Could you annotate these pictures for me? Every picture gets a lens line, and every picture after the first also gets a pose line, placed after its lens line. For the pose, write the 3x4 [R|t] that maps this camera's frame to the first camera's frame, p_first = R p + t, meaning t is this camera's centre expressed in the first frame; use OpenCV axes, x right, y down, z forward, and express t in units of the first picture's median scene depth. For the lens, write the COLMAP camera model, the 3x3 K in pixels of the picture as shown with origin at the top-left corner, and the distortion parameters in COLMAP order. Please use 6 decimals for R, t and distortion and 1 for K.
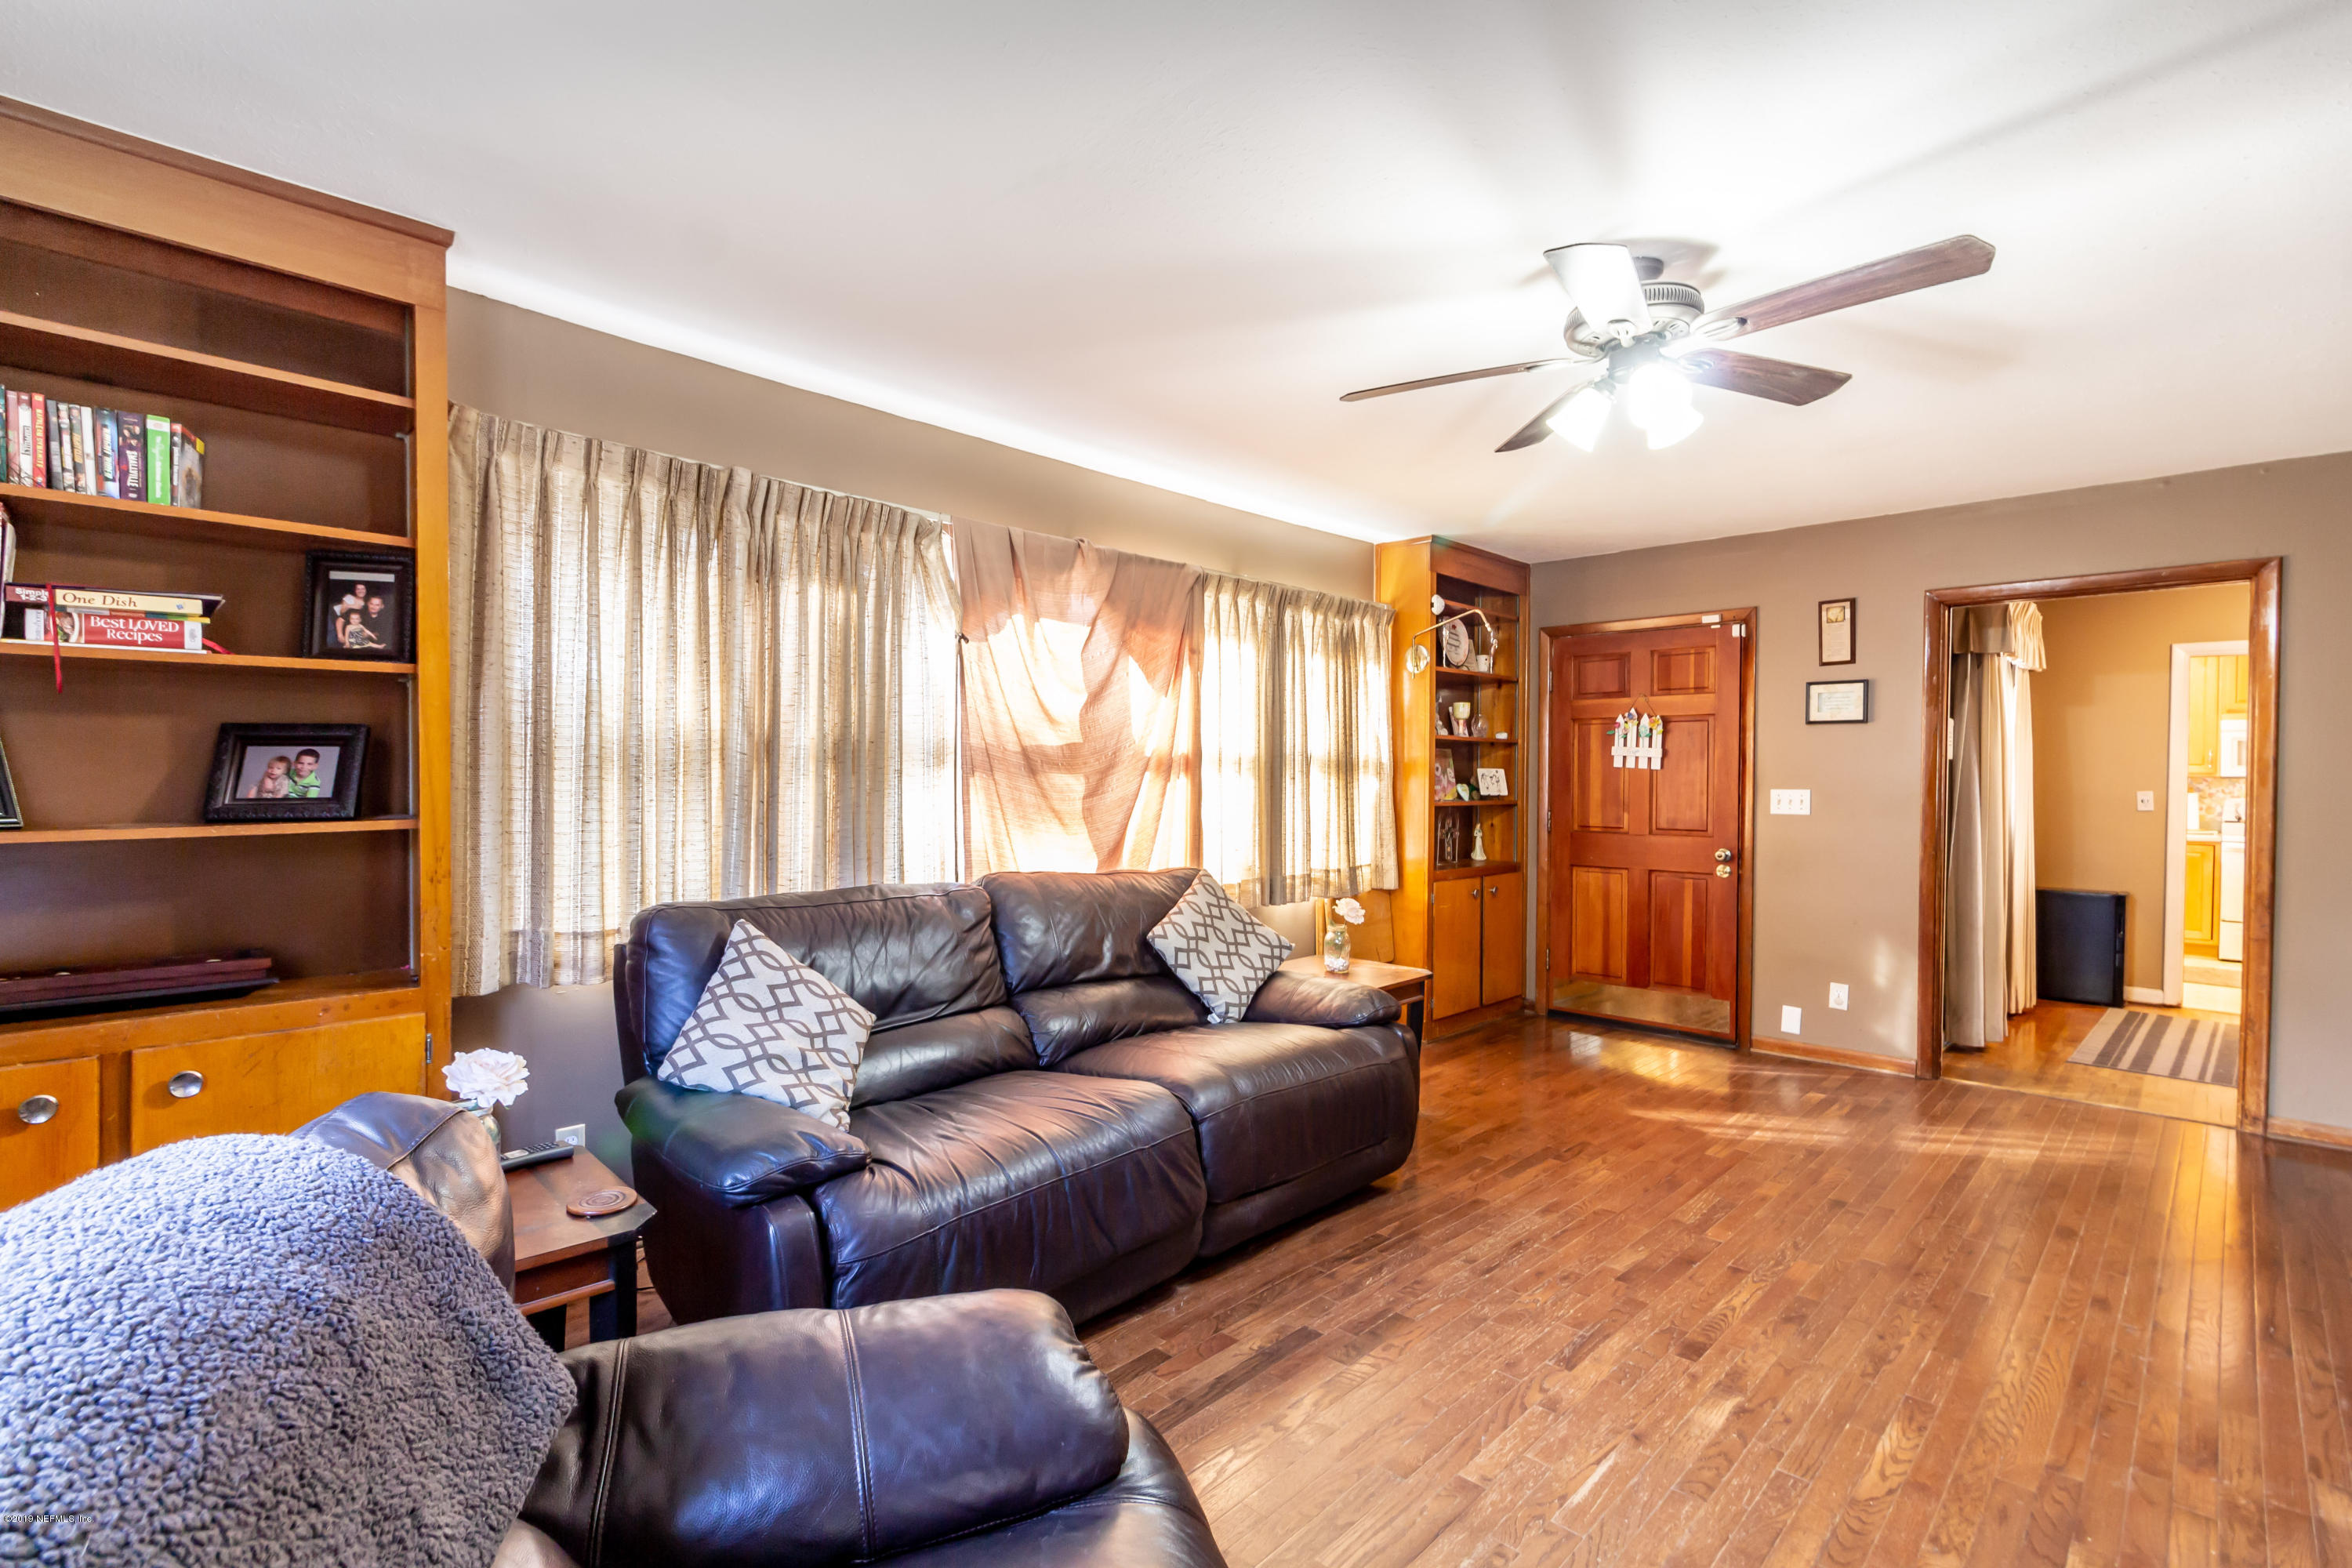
lens RADIAL K [[1091.4, 0, 1170.7], [0, 1091.4, 786.4], [0, 0, 1]] dist [-0.000311, -0.000113]
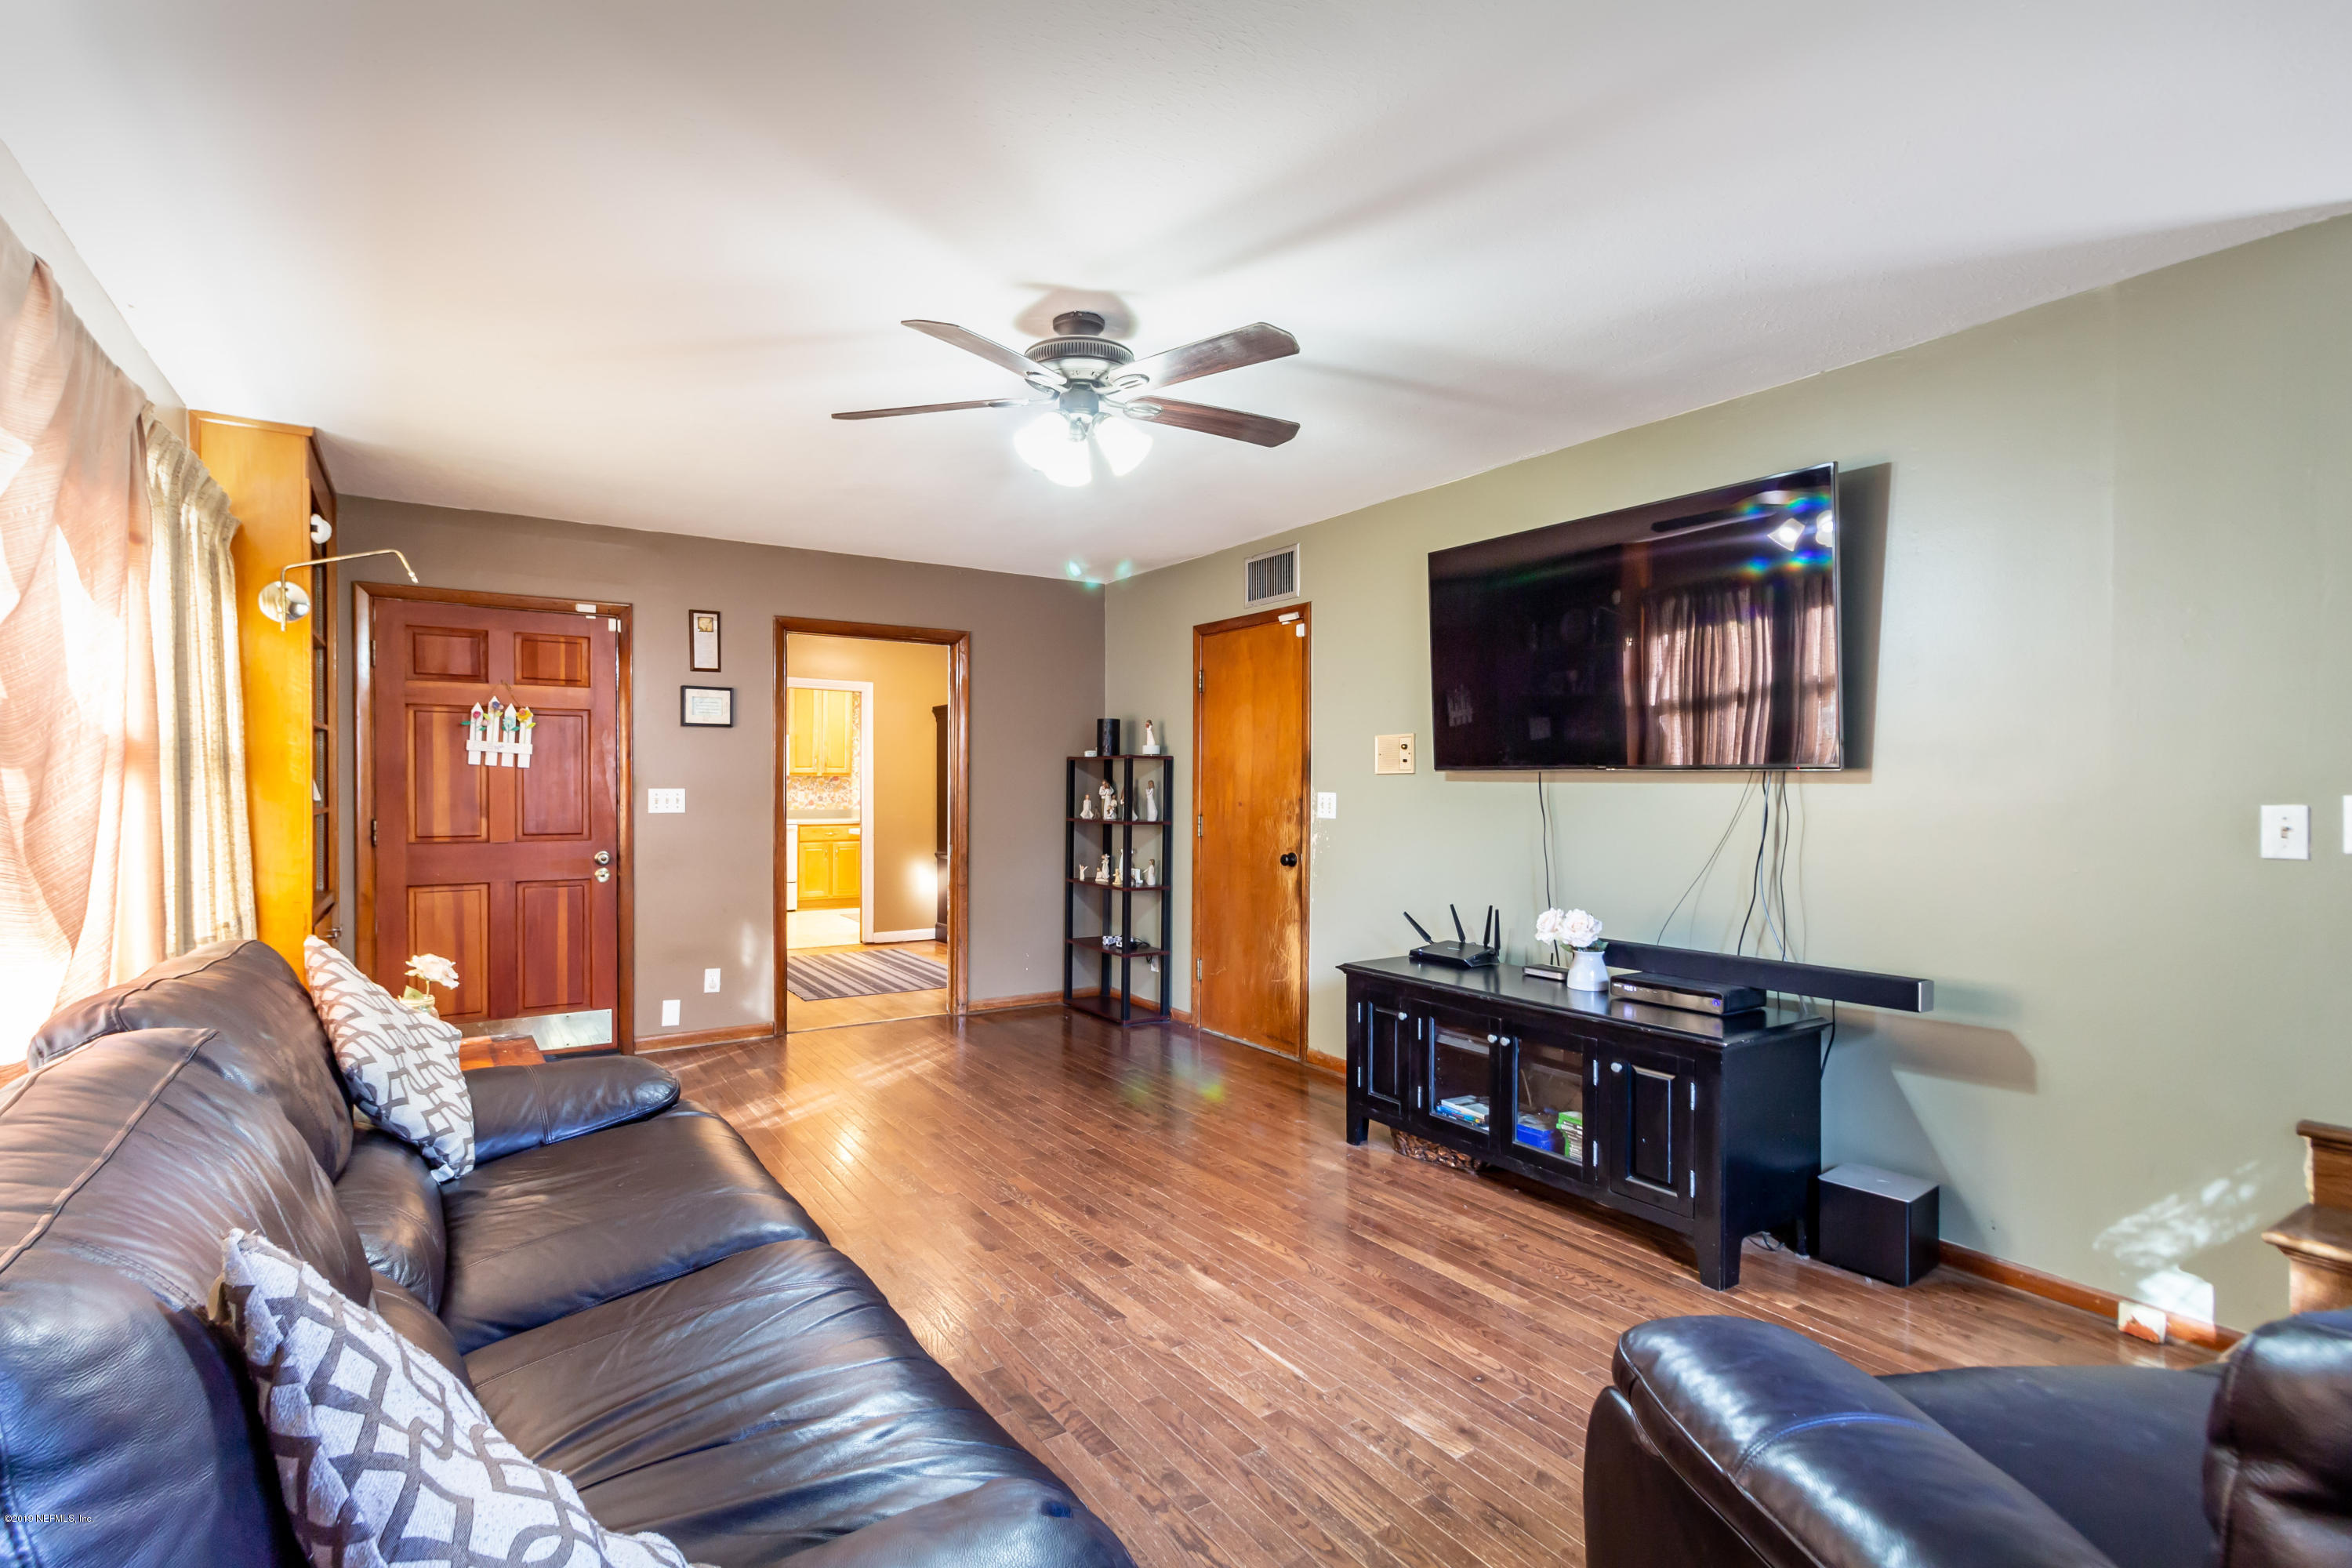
lens RADIAL K [[1091.4, 0, 1119.5], [0, 1091.4, 793.4], [0, 0, 1]] dist [-0.000311, -0.000113]
pose [[0.235974, -0.013314, 0.971668, -0.316583], [0.006504, 0.999905, 0.012121, -0.002492], [-0.971738, 0.003460, 0.236039, 0.338282]]
